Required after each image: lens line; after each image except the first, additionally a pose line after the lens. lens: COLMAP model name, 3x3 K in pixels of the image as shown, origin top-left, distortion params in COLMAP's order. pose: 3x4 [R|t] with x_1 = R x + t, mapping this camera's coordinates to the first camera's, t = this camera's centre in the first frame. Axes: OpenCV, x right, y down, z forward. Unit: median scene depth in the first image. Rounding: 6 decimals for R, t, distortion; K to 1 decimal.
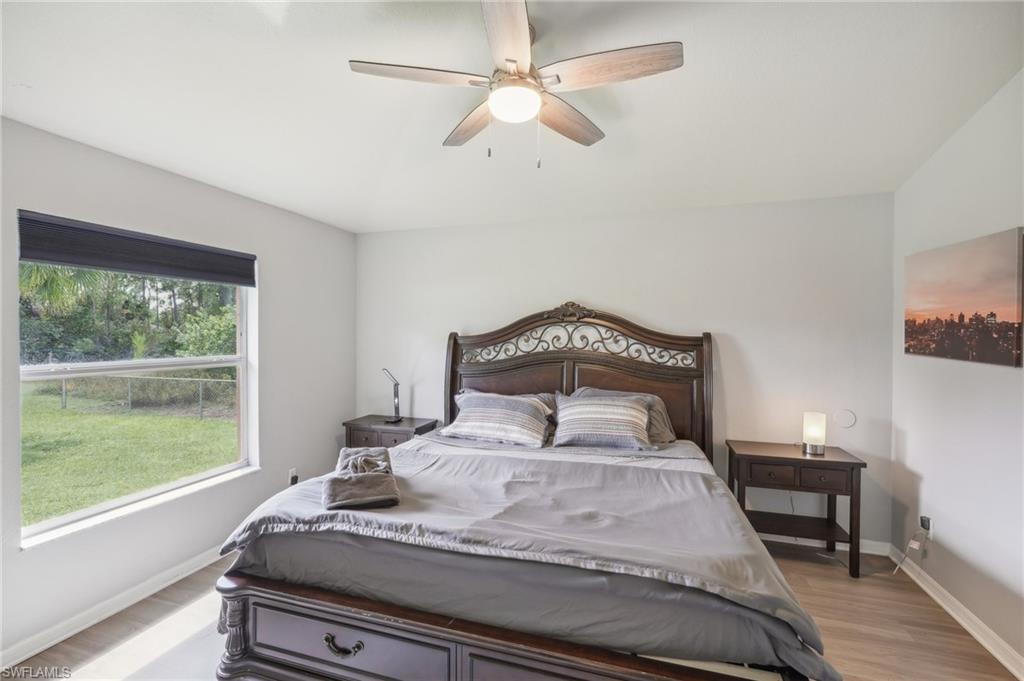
lens RADIAL K [[458.6, 0, 512.4], [0, 458.6, 337.4], [0, 0, 1]] dist [-0.011278, 0.004478]
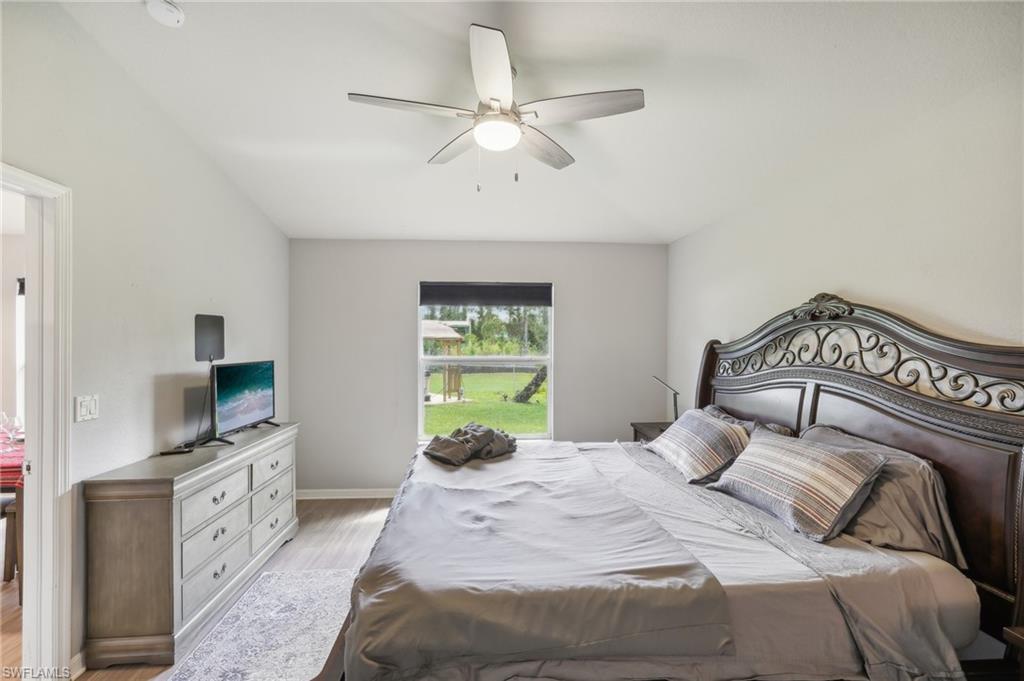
lens RADIAL K [[458.6, 0, 502.1], [0, 458.6, 340.6], [0, 0, 1]] dist [-0.011278, 0.004478]
pose [[0.351176, -0.003588, -0.936303, 0.608361], [-0.005953, 0.999964, -0.006065, -0.002428], [0.936291, 0.007704, 0.351142, 0.357191]]
